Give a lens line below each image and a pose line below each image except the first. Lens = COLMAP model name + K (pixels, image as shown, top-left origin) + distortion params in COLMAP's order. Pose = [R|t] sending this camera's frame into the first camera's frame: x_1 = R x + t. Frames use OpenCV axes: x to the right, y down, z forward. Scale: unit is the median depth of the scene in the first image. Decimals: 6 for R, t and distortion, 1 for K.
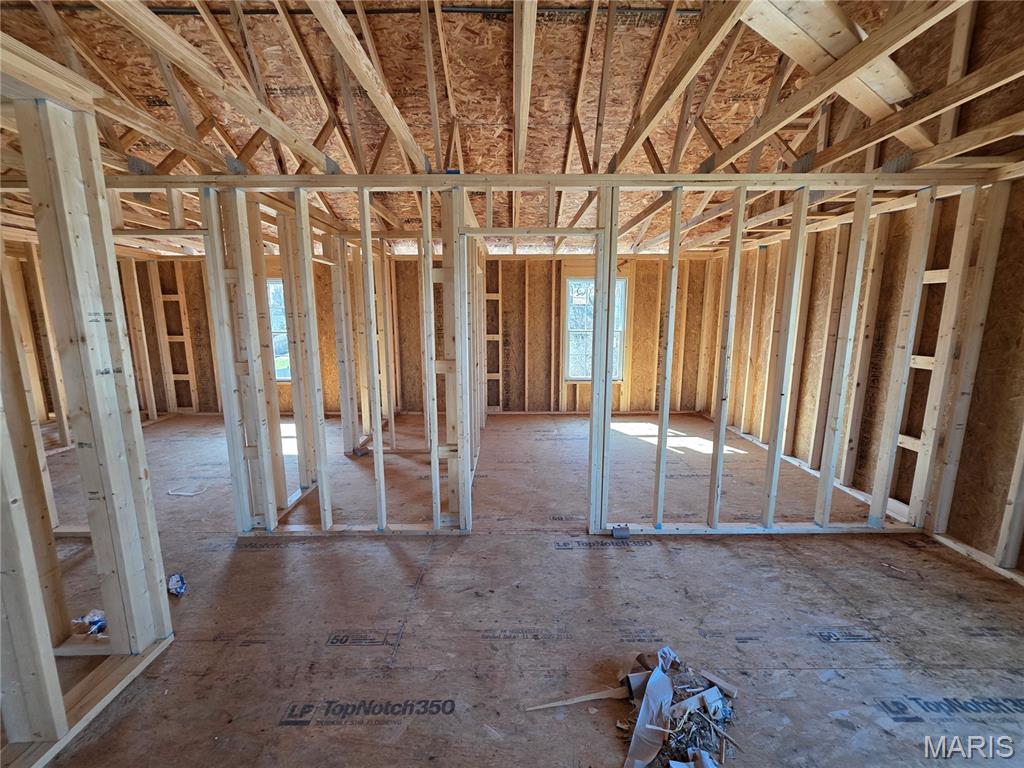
lens RADIAL K [[410.6, 0, 513.9], [0, 410.6, 379.9], [0, 0, 1]] dist [-0.009420, 0.002779]
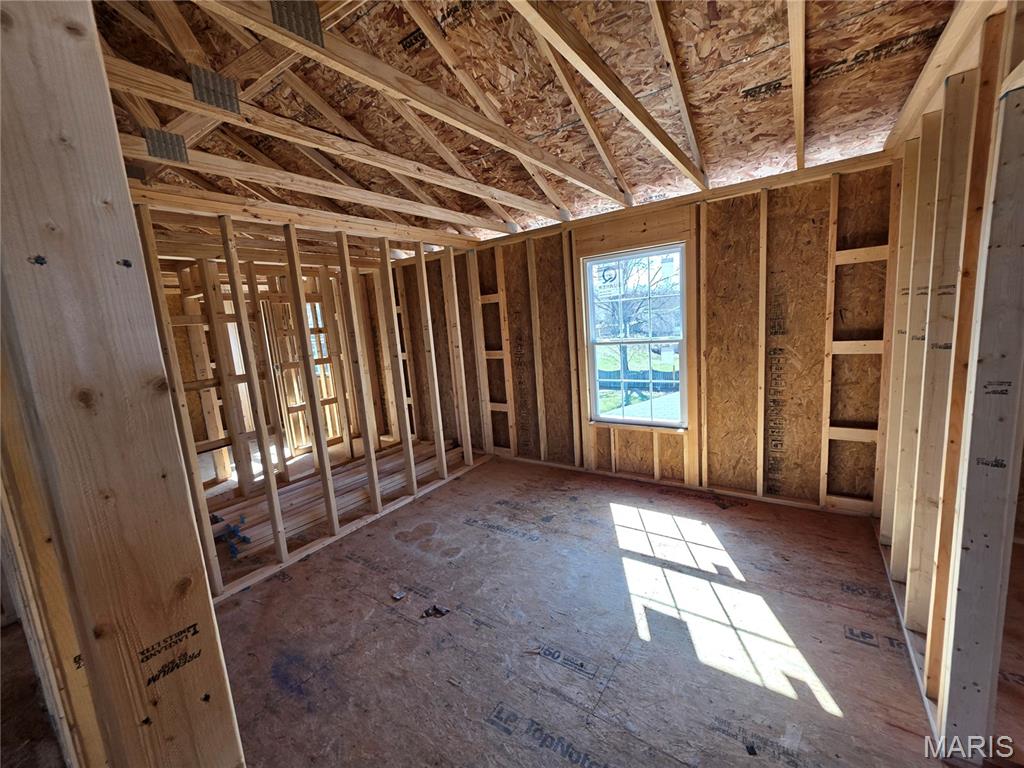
lens RADIAL K [[410.6, 0, 512.9], [0, 410.6, 384.7], [0, 0, 1]] dist [-0.009420, 0.002779]
pose [[0.810738, 0.028914, -0.584695, -0.369117], [-0.020169, 0.999566, 0.021463, -0.063927], [0.585062, -0.005609, 0.810969, 0.423329]]
